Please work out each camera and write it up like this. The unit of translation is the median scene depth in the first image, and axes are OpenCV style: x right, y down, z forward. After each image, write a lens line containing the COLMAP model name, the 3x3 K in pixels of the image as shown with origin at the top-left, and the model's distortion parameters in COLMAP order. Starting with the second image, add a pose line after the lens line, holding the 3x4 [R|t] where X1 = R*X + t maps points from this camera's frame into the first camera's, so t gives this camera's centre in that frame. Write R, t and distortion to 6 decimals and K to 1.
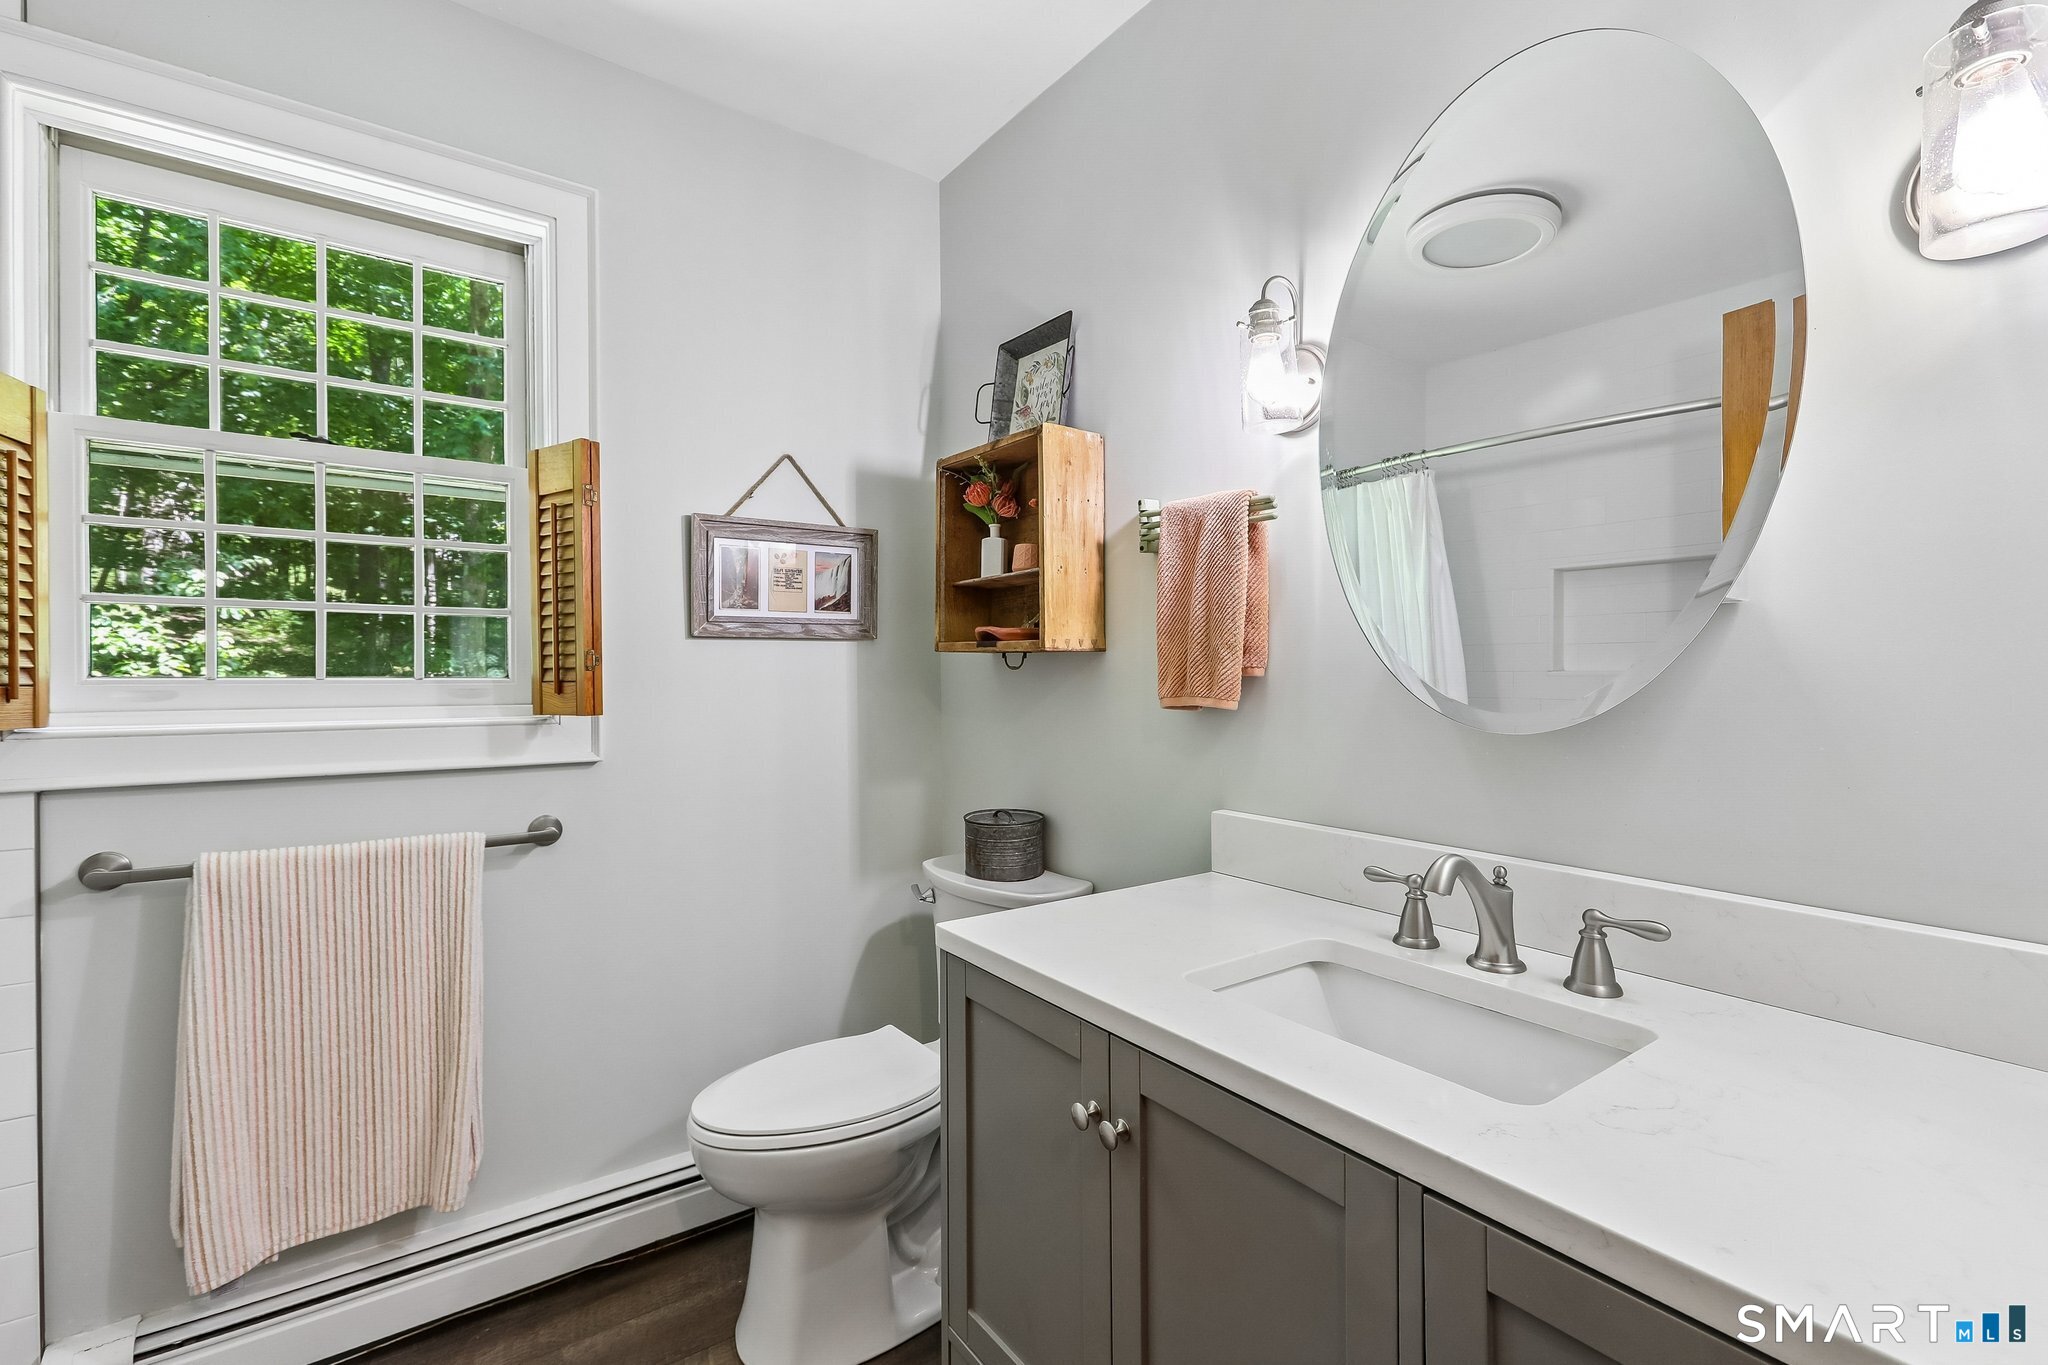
lens RADIAL K [[931.8, 0, 1028.5], [0, 931.8, 662.4], [0, 0, 1]] dist [-0.012183, 0.013894]
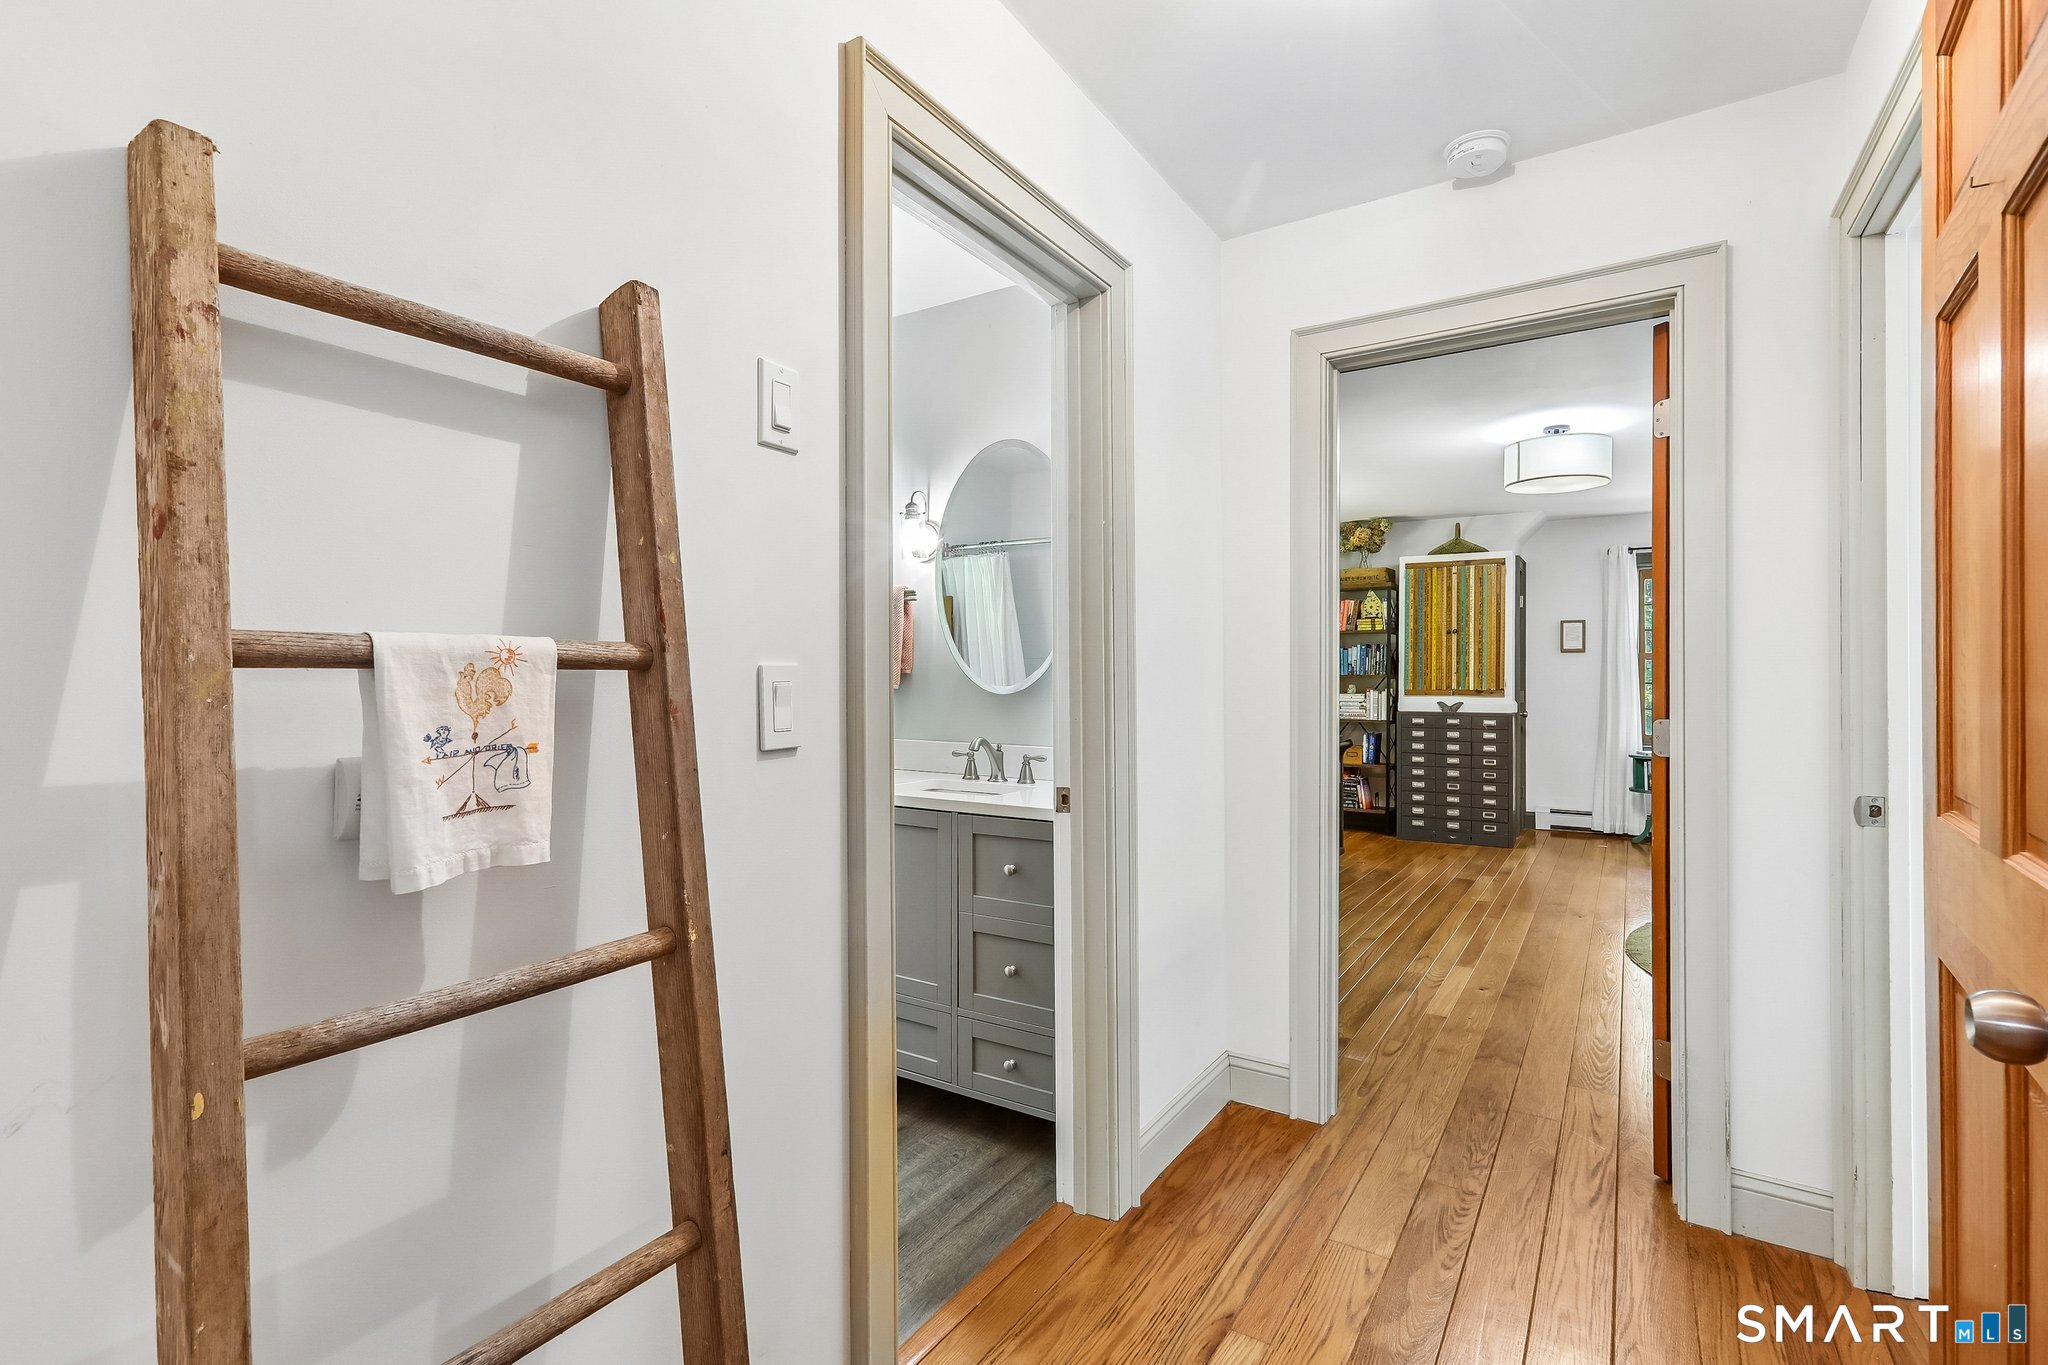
lens RADIAL K [[931.8, 0, 1028.5], [0, 931.8, 662.4], [0, 0, 1]] dist [-0.012183, 0.013894]
pose [[0.925500, 0.006777, 0.378688, -0.308183], [-0.002241, 0.999920, -0.012417, 0.014092], [-0.378742, 0.010643, 0.925441, -1.084317]]
